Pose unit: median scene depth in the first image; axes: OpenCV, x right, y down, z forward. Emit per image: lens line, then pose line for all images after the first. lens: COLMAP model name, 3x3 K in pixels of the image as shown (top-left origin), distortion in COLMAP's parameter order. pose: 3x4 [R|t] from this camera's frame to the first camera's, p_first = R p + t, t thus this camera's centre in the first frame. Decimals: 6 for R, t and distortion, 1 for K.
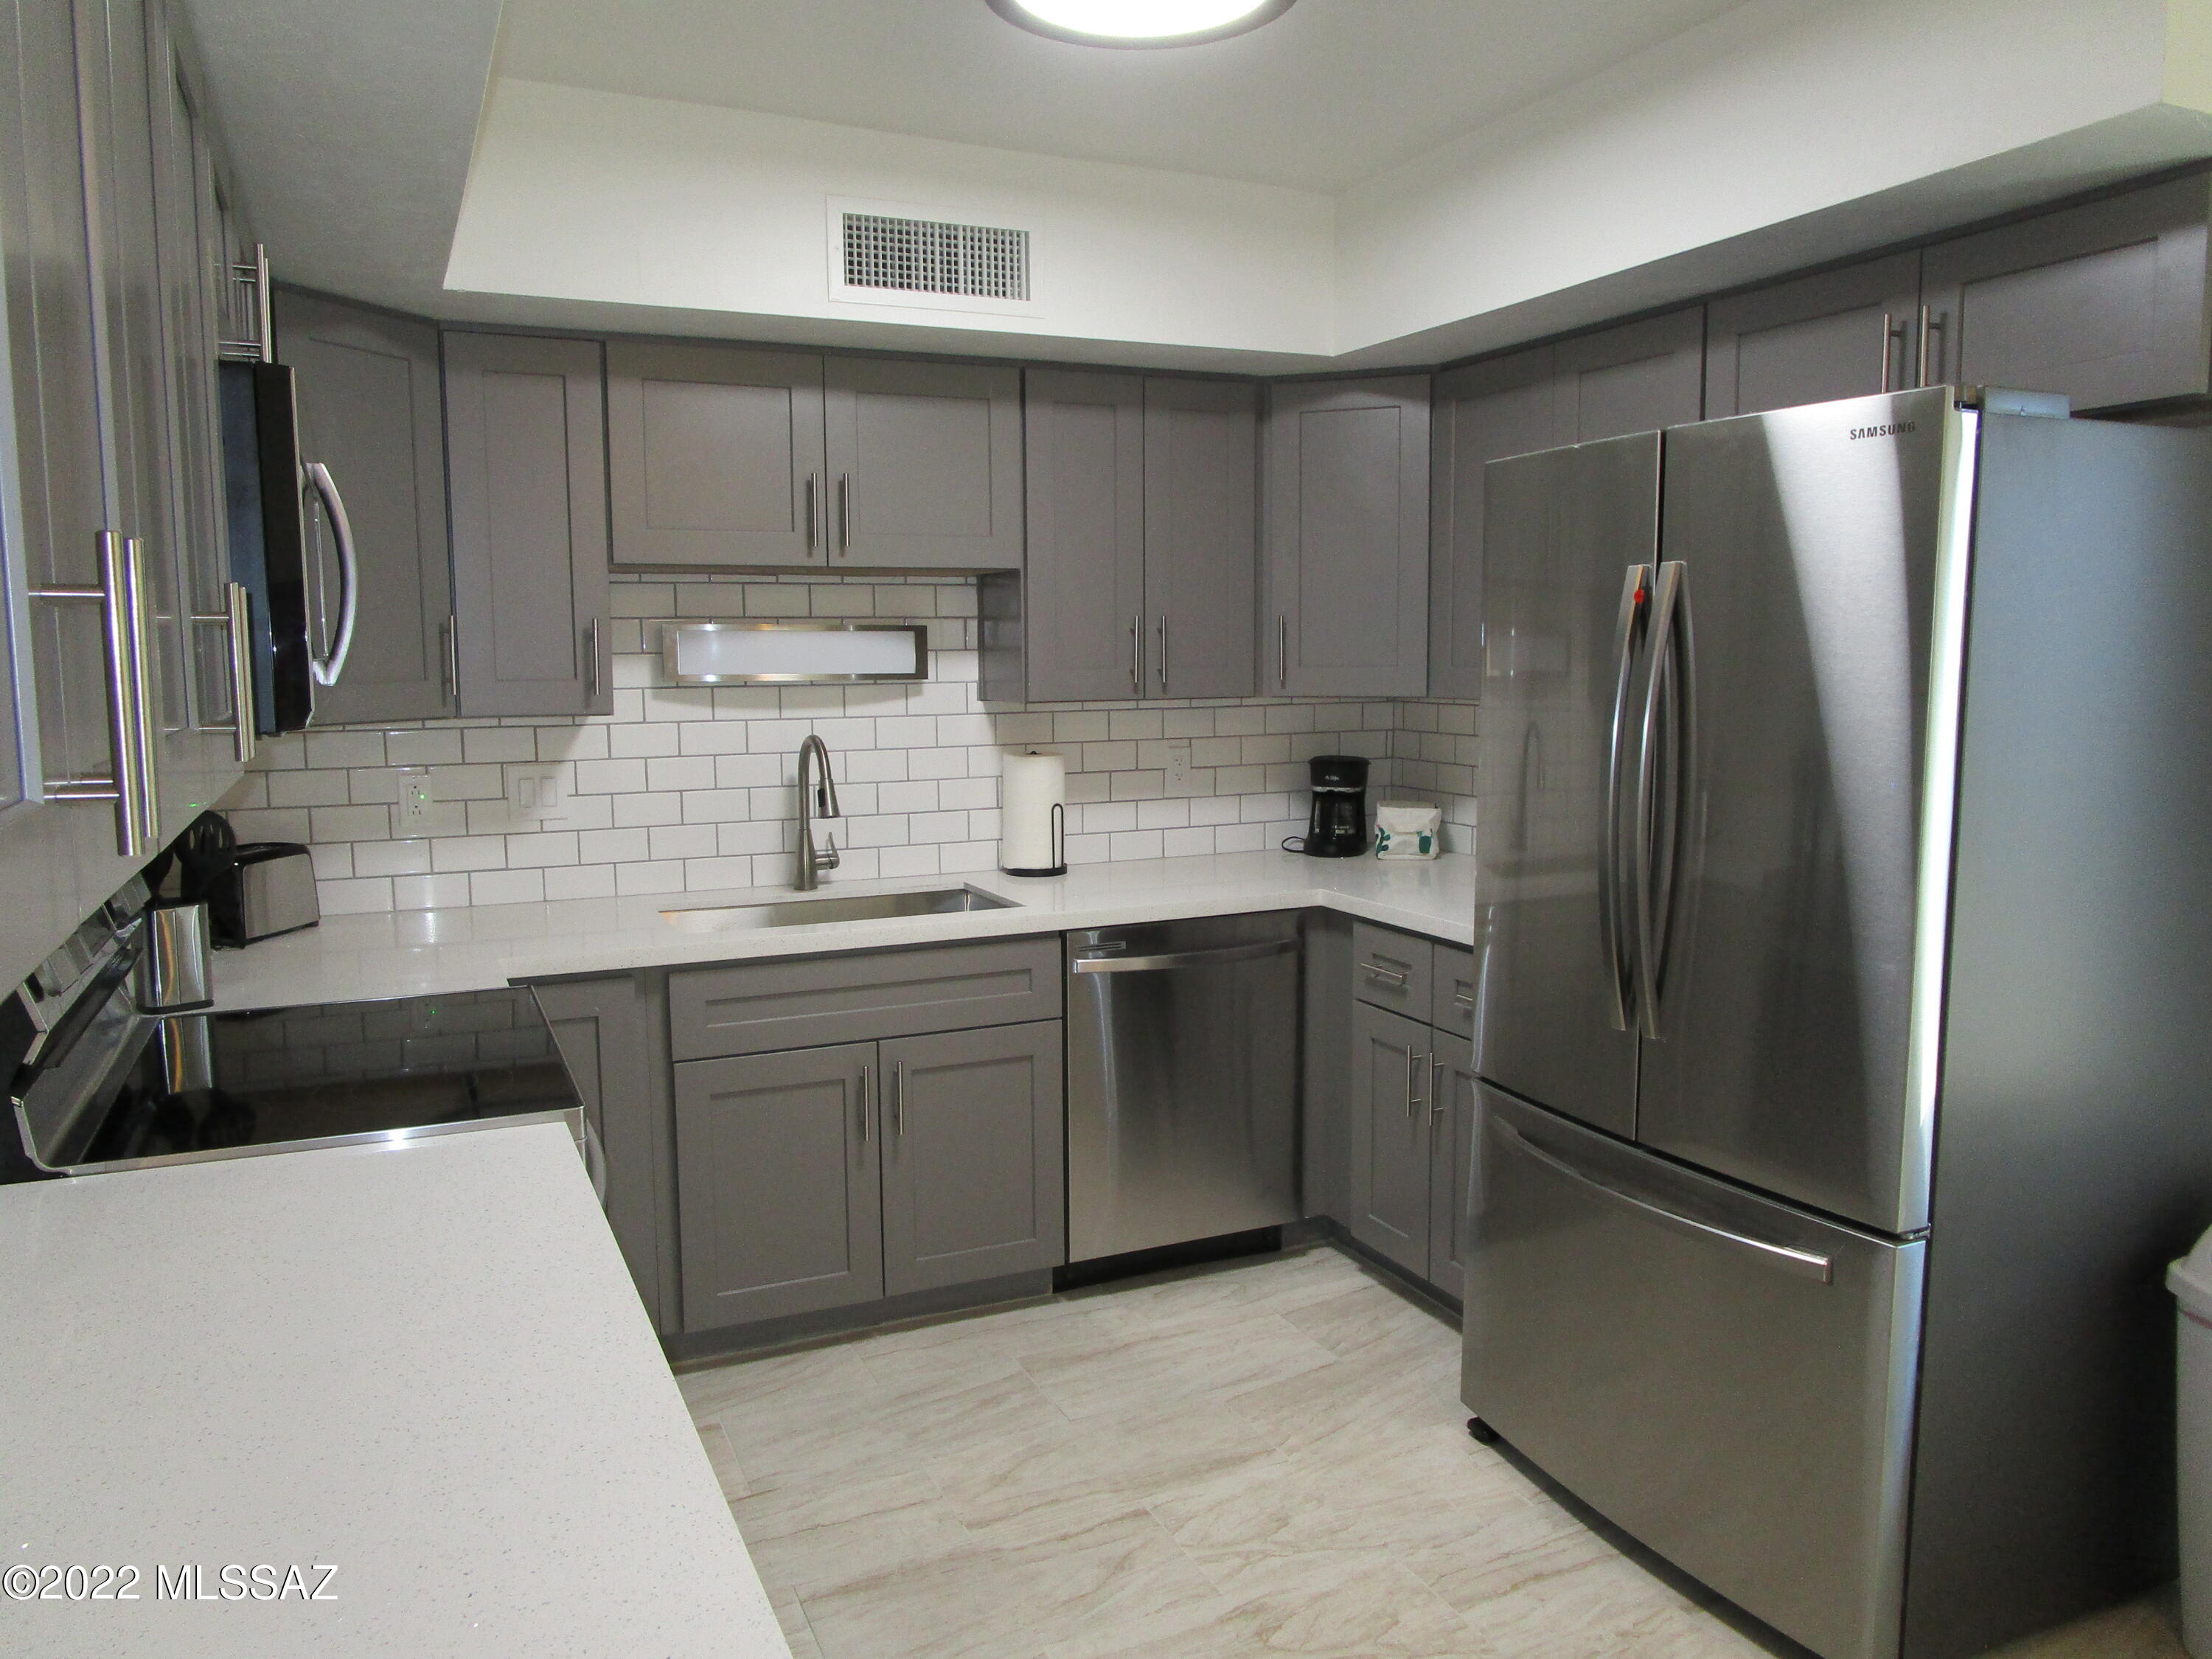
lens RADIAL K [[1569.7, 0, 1096.4], [0, 1569.7, 837.0], [0, 0, 1]] dist [-0.026430, 0.000909]
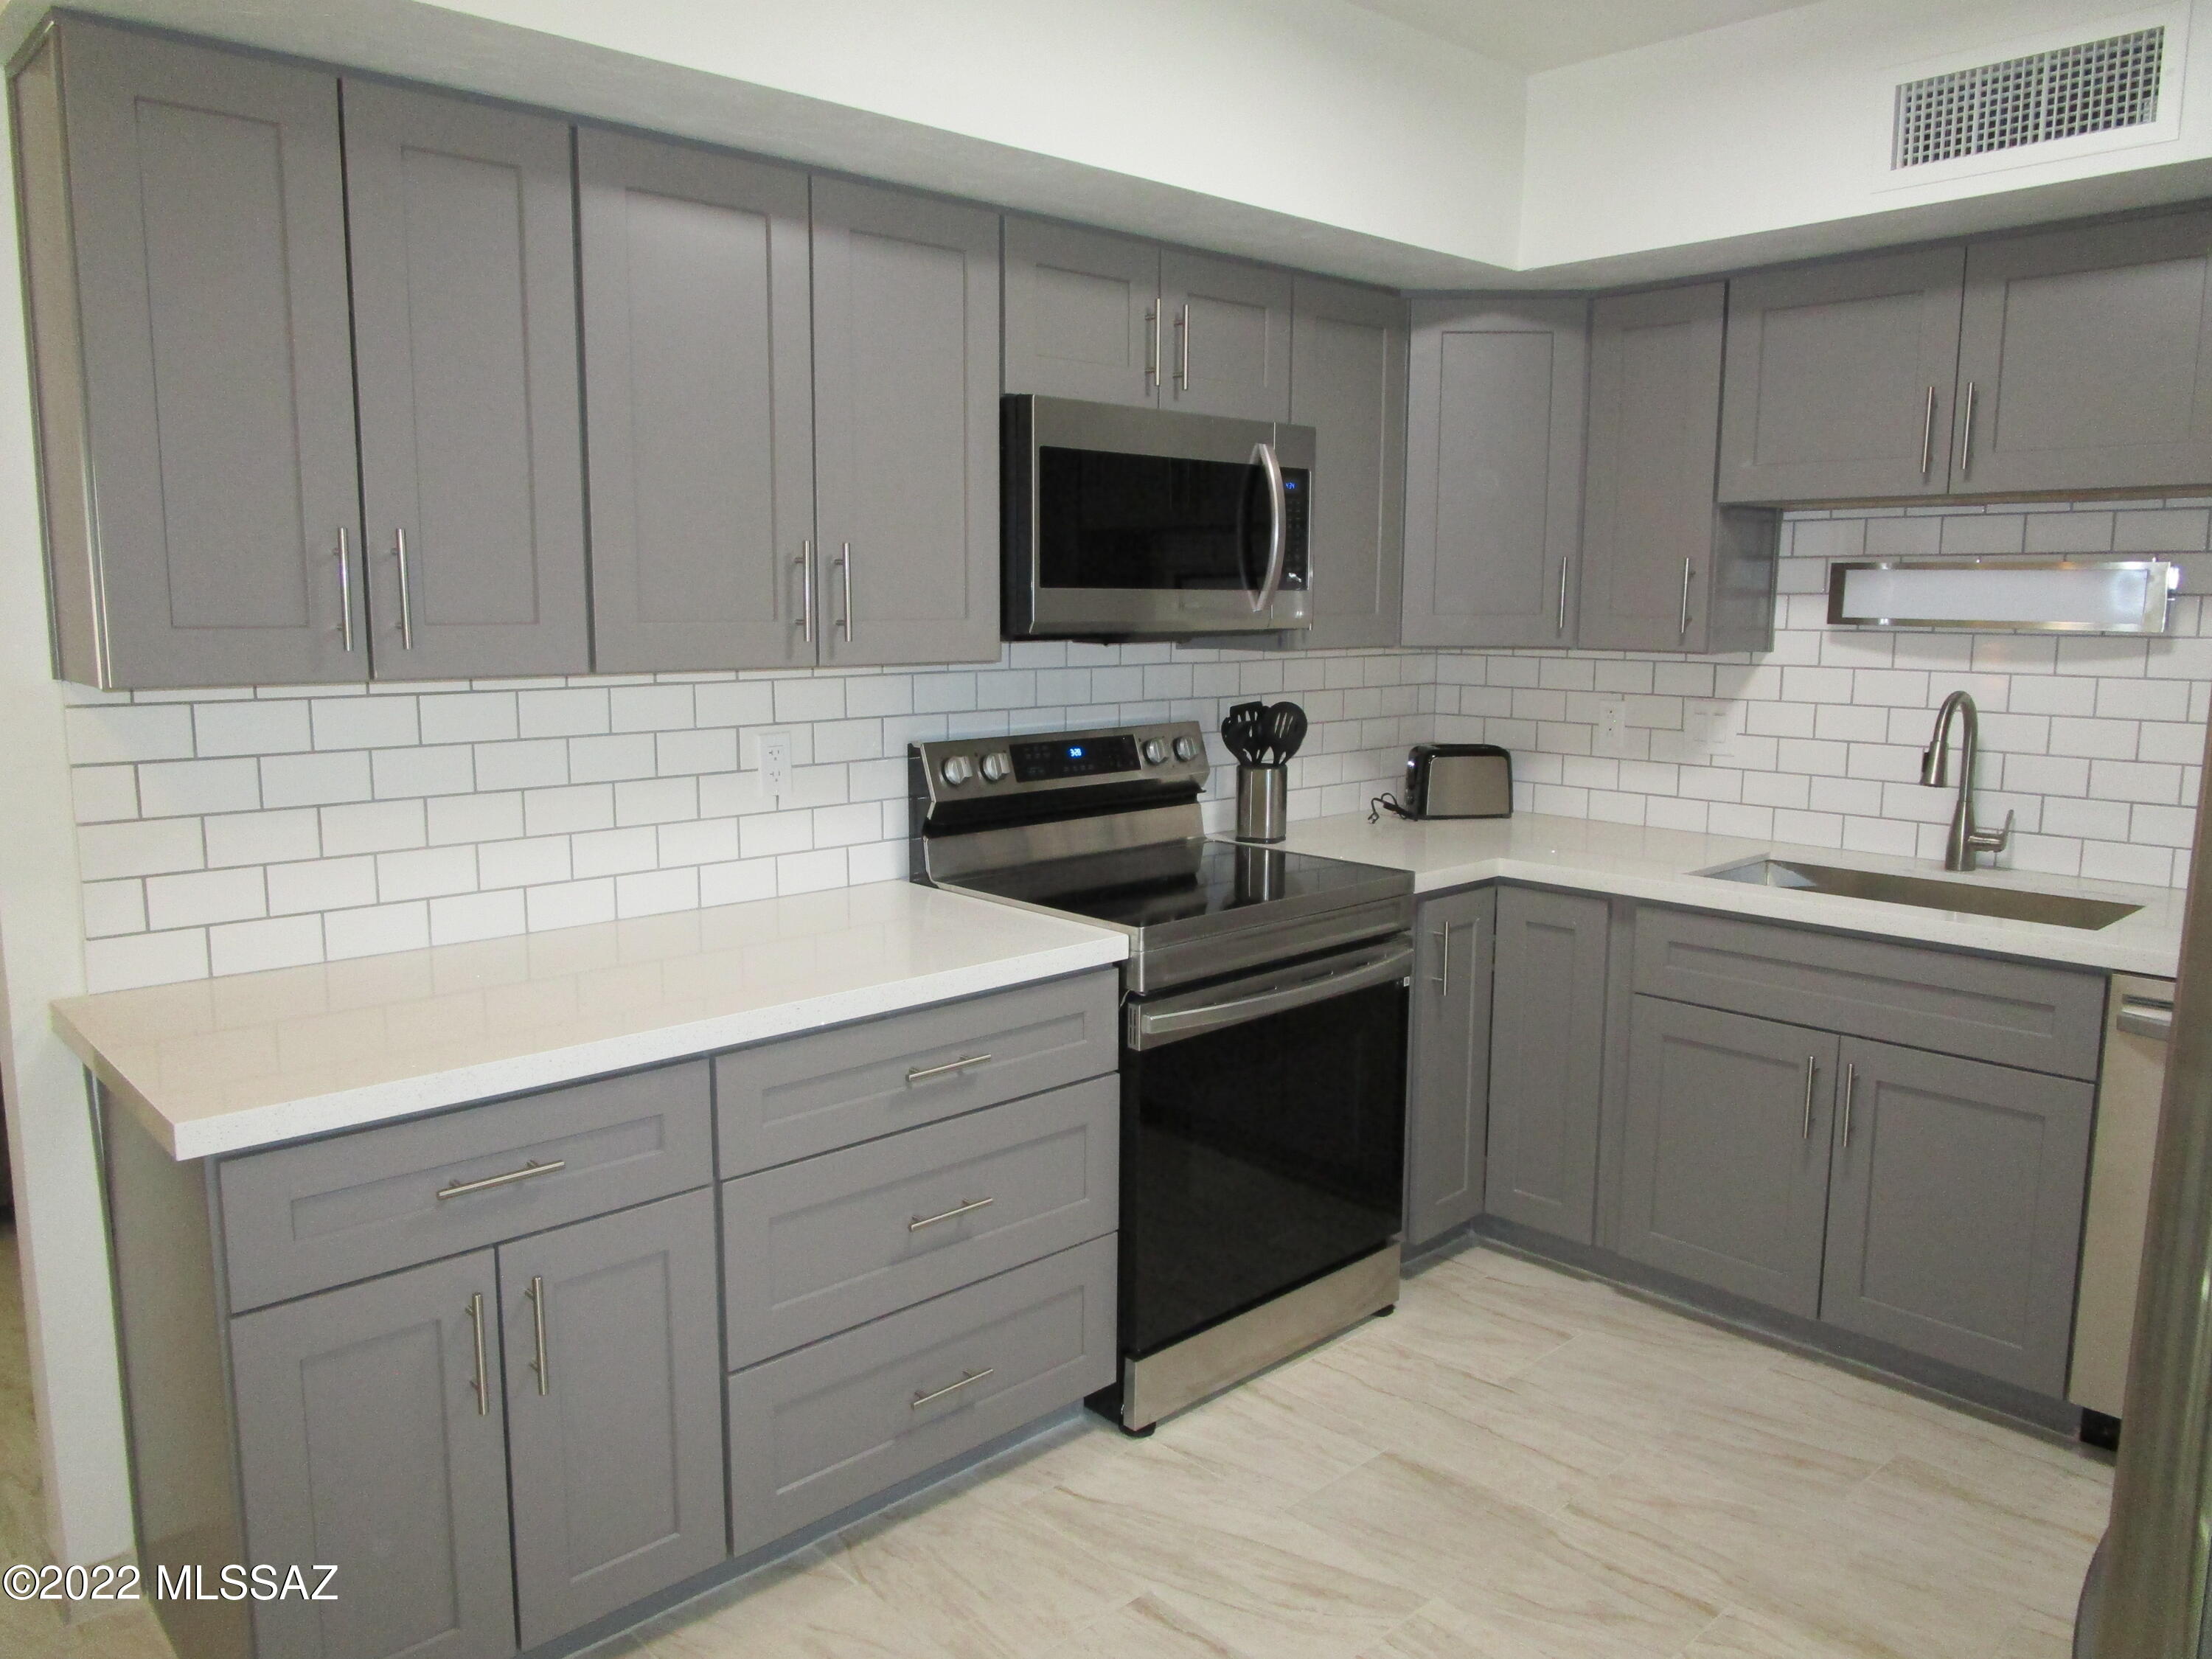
lens RADIAL K [[1569.7, 0, 1103.2], [0, 1569.7, 839.0], [0, 0, 1]] dist [-0.026430, 0.000909]
pose [[0.312777, 0.152665, -0.937478, 0.514627], [-0.117009, 0.985674, 0.121475, -0.035738], [0.942592, 0.071699, 0.326159, 0.299958]]
